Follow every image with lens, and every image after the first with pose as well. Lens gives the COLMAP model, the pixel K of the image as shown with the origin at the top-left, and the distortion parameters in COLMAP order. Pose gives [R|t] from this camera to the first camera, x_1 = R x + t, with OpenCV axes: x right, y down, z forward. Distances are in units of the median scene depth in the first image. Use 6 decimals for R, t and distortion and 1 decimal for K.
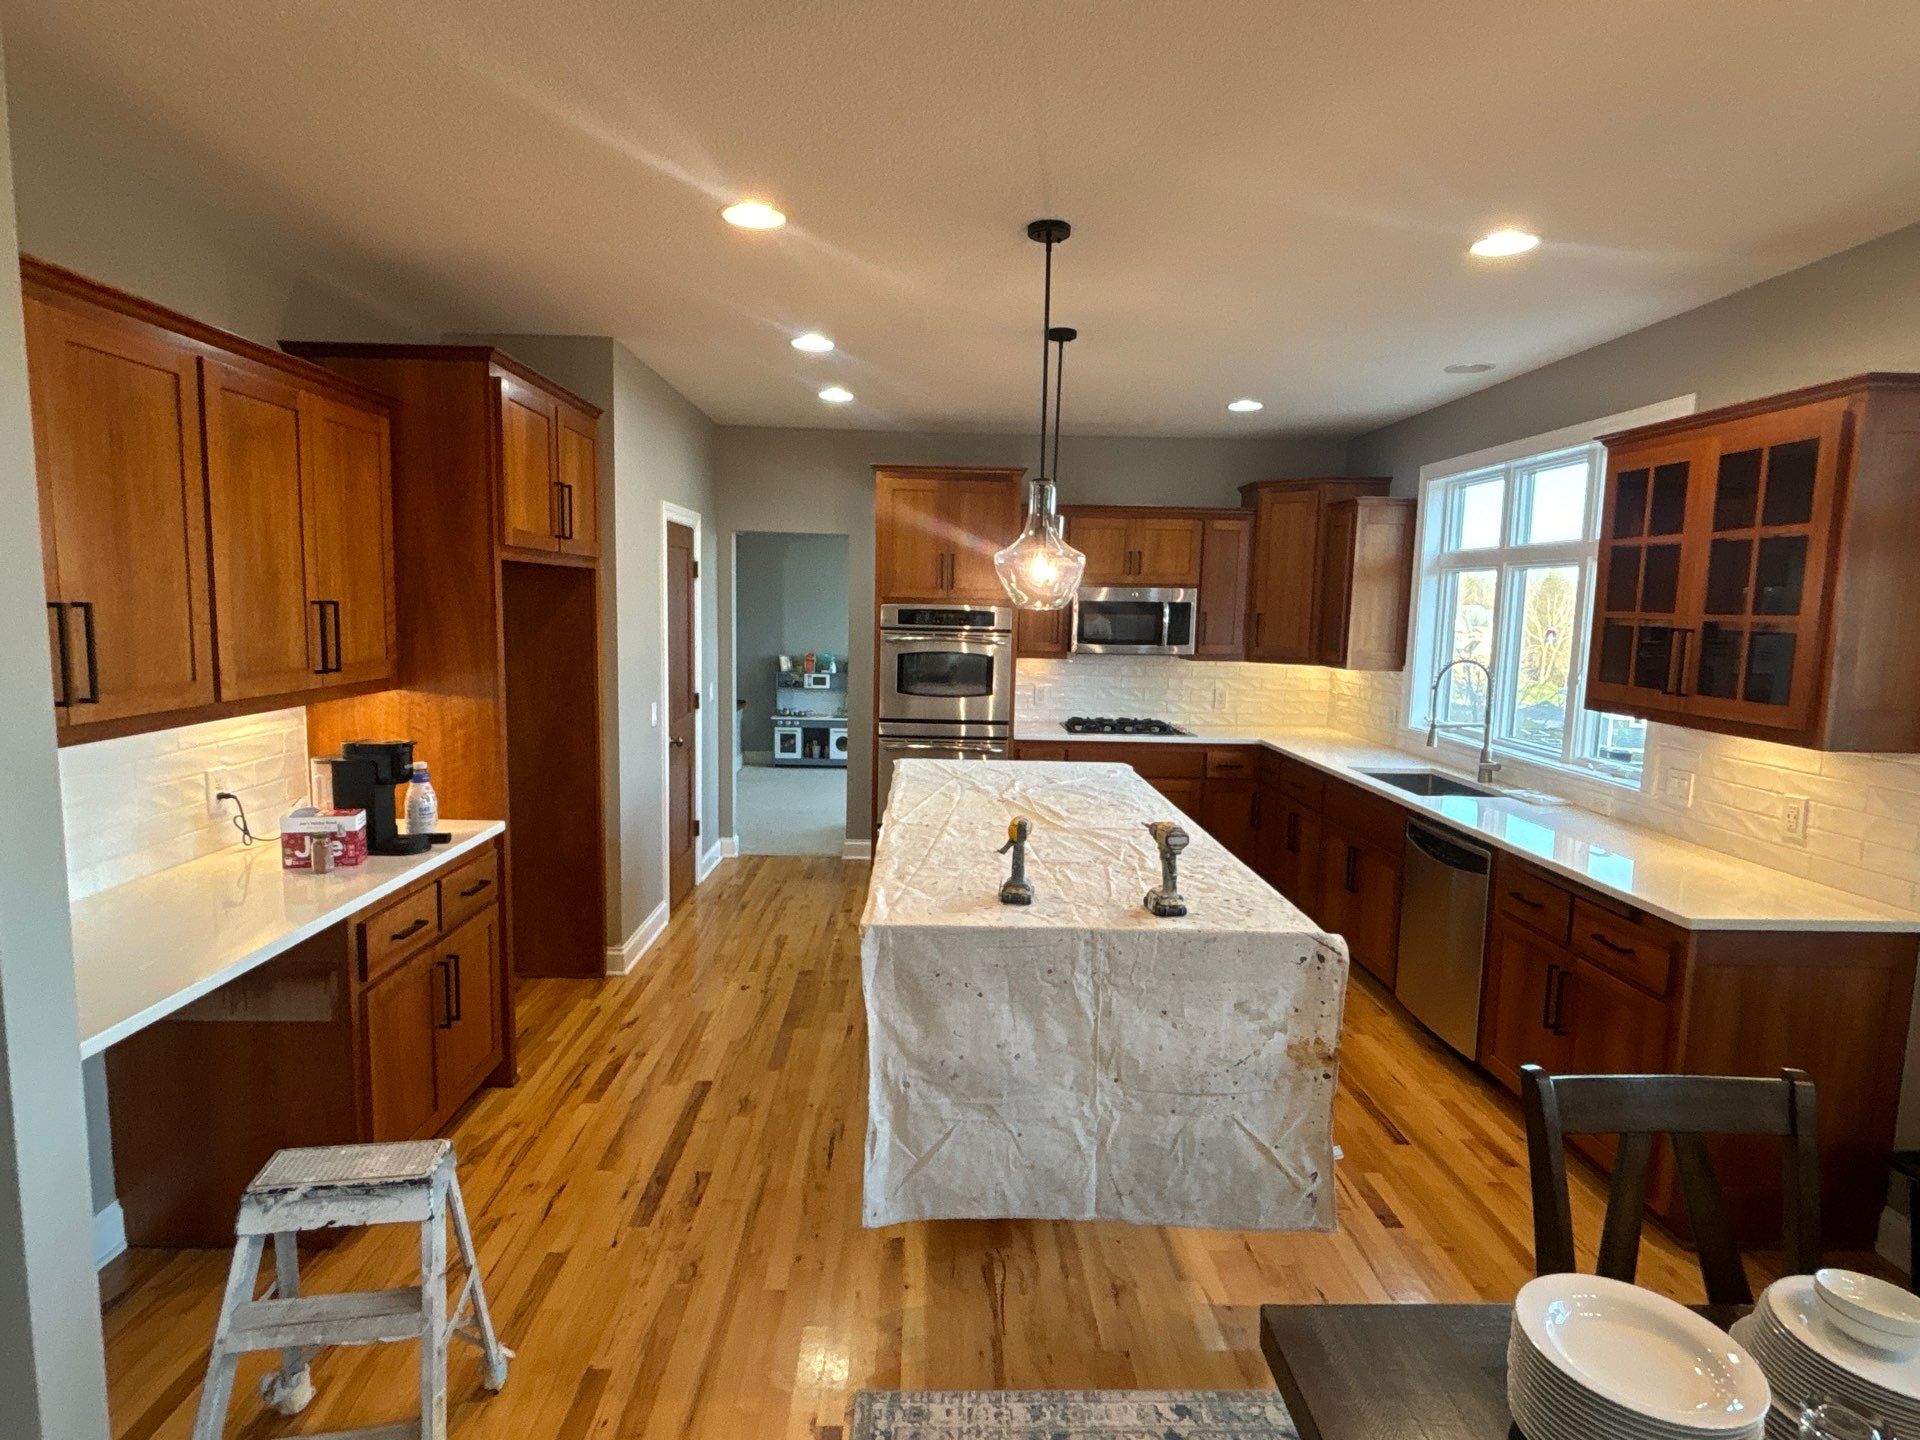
lens RADIAL K [[1010.7, 0, 959.1], [0, 1010.7, 716.7], [0, 0, 1]] dist [0.001455, -0.006828]
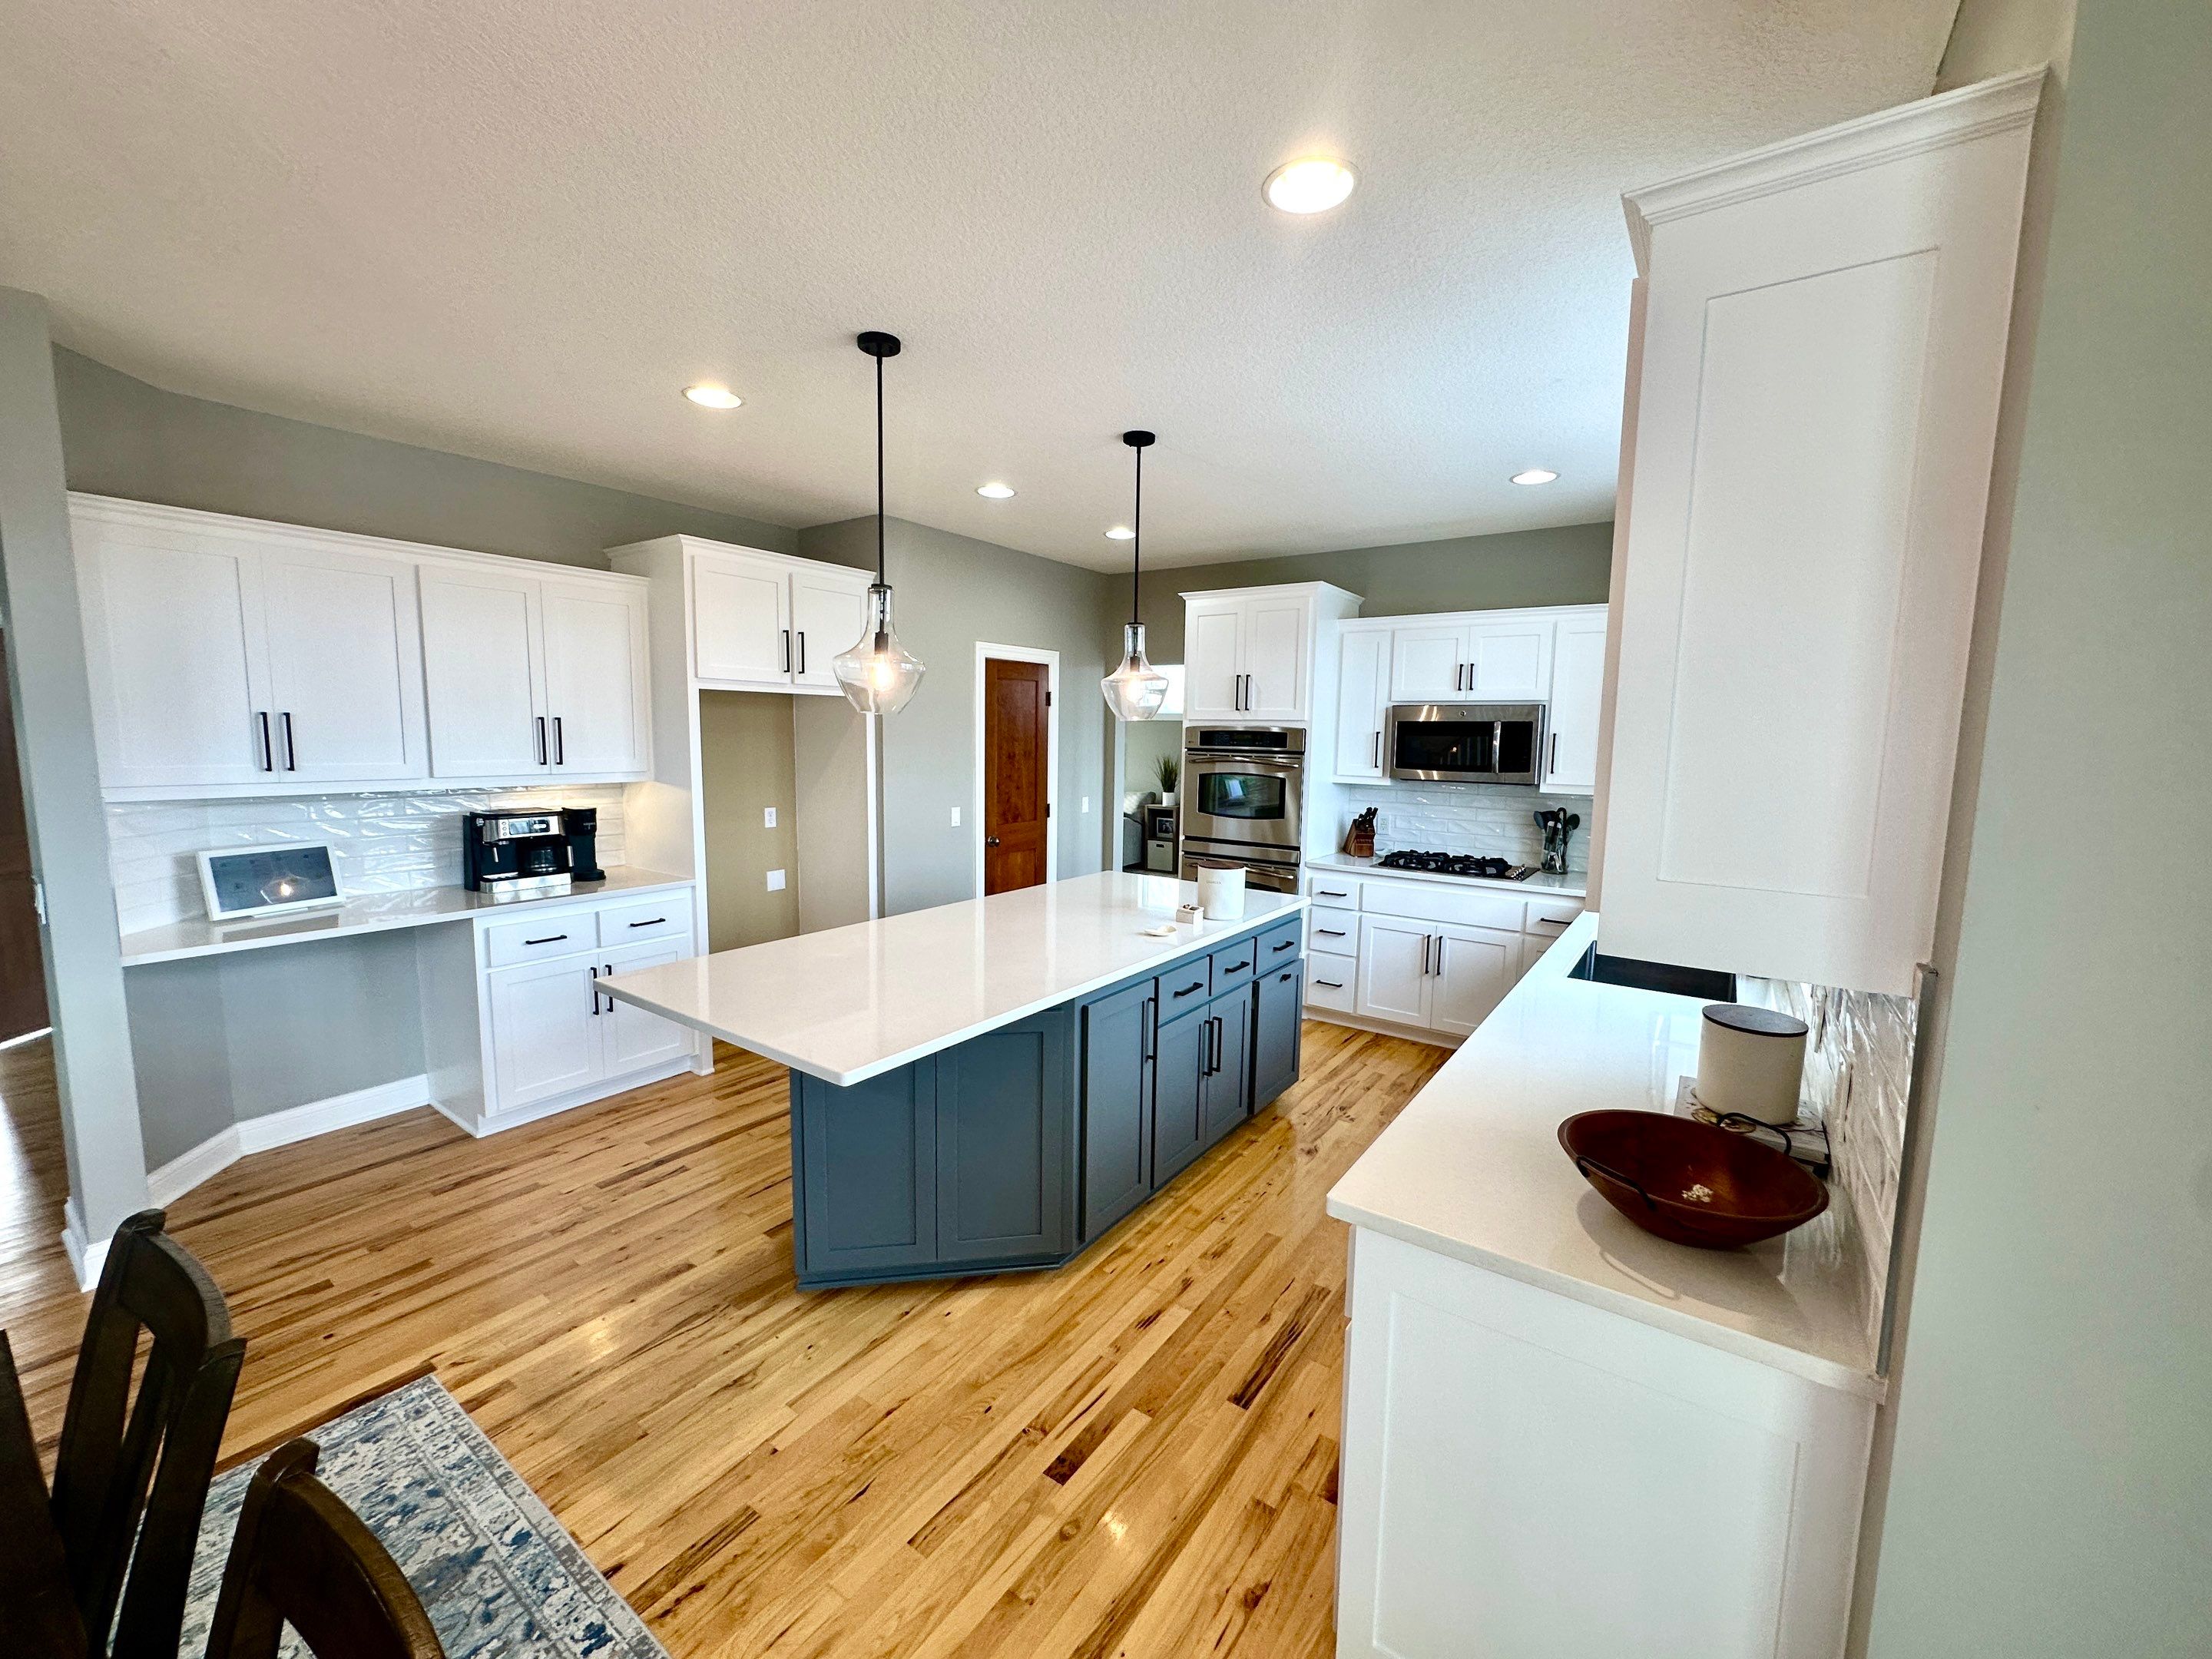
lens RADIAL K [[880.9, 0, 1109.5], [0, 880.9, 827.1], [0, 0, 1]] dist [-0.005719, 0.001564]
pose [[0.800089, 0.058872, -0.596986, 0.670928], [-0.067633, 0.997680, 0.007744, -0.013658], [0.596057, 0.034180, 0.802214, 0.354944]]
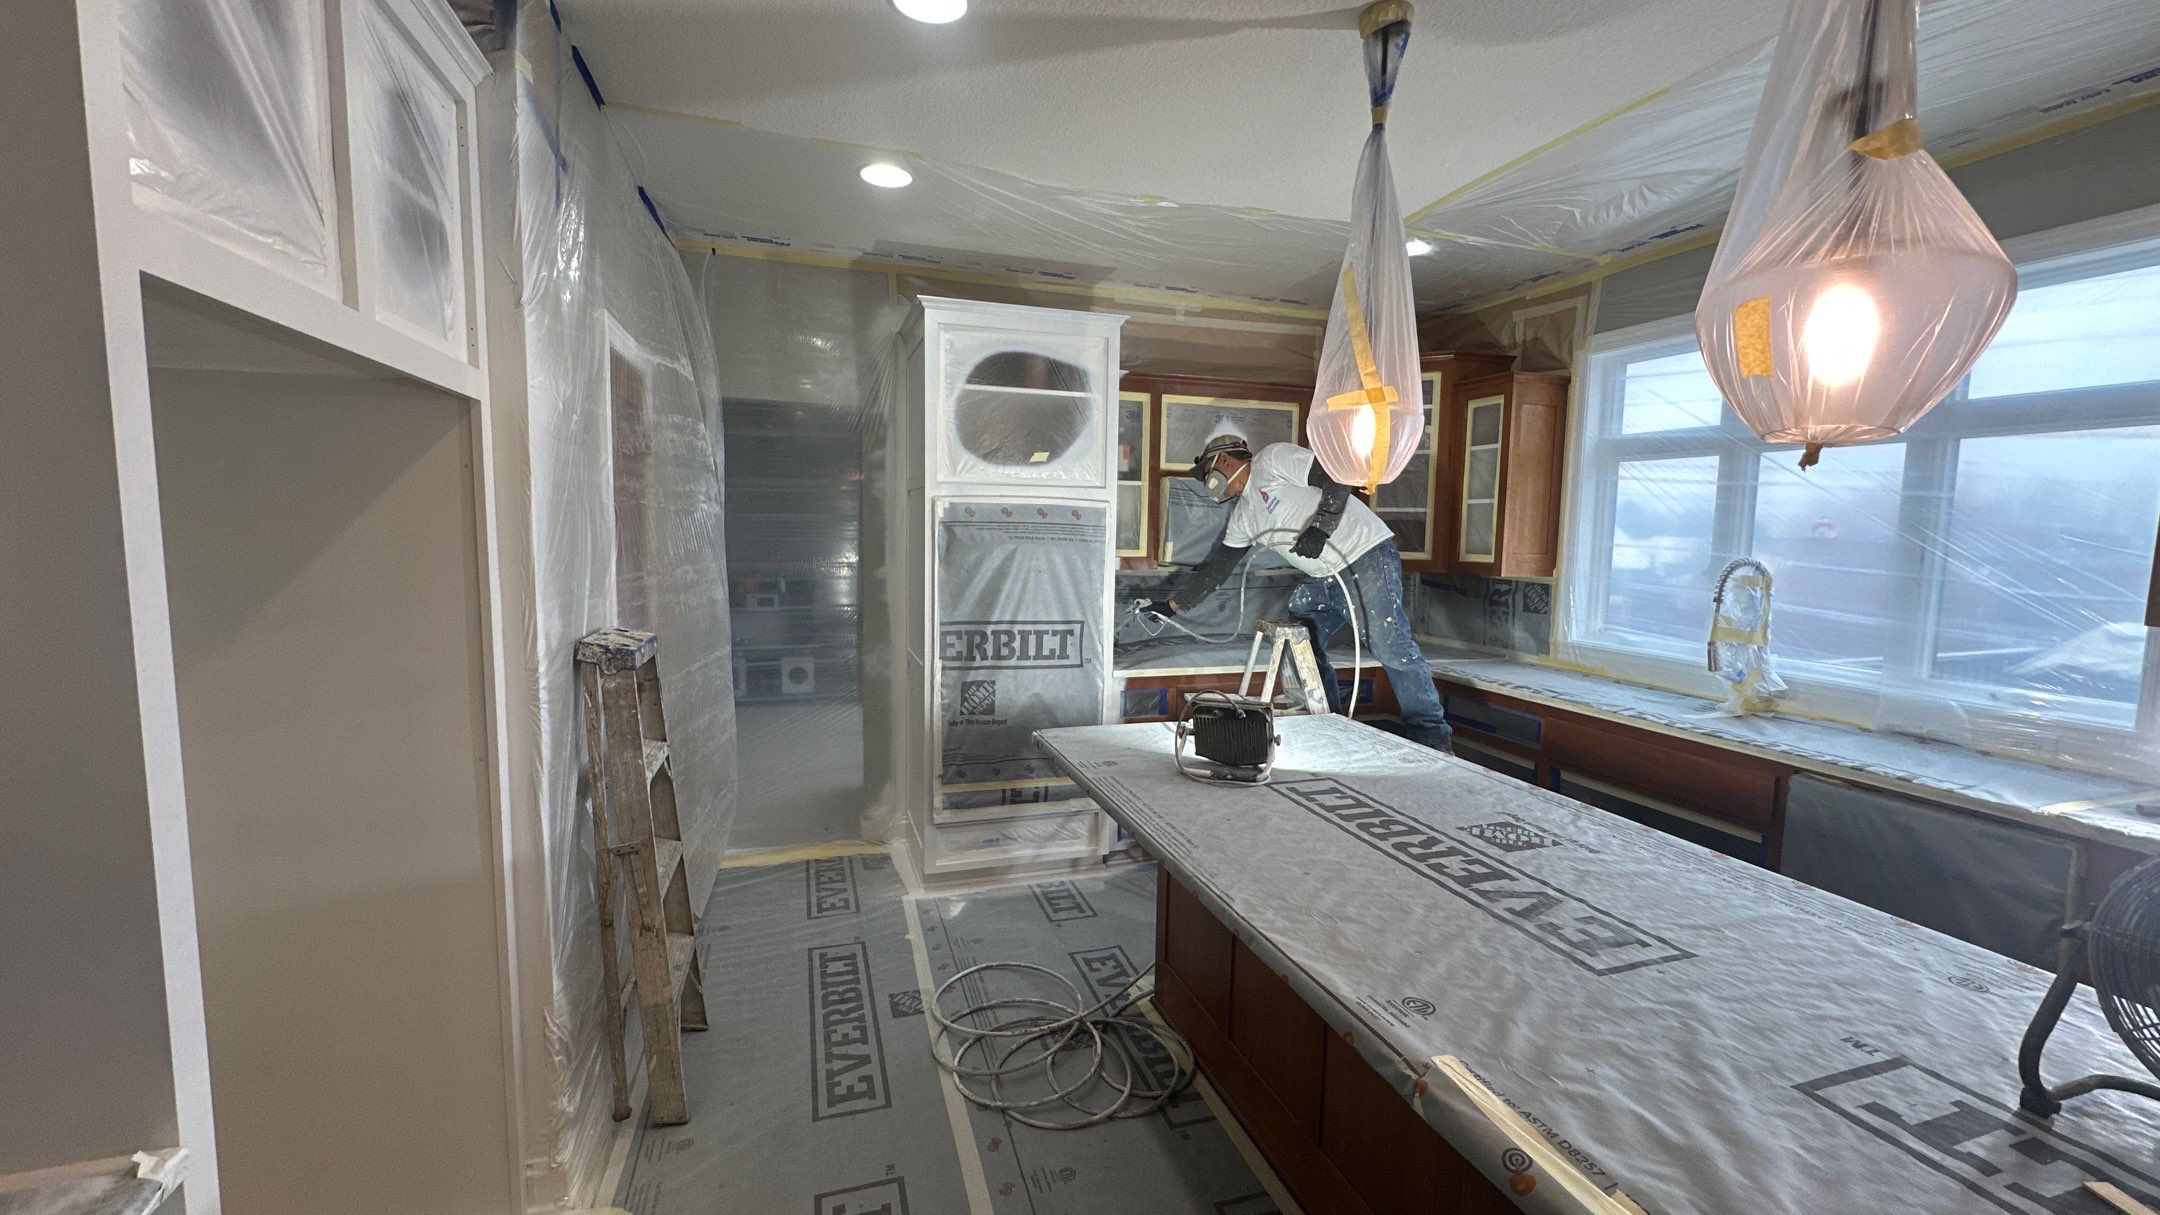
lens RADIAL K [[852.3, 0, 1064.7], [0, 852.3, 579.1], [0, 0, 1]] dist [0.003481, 0.000237]
pose [[0.963542, -0.015951, 0.267083, -0.240276], [0.029951, 0.998378, -0.048426, -0.034048], [-0.265877, 0.054660, 0.962456, 0.652244]]
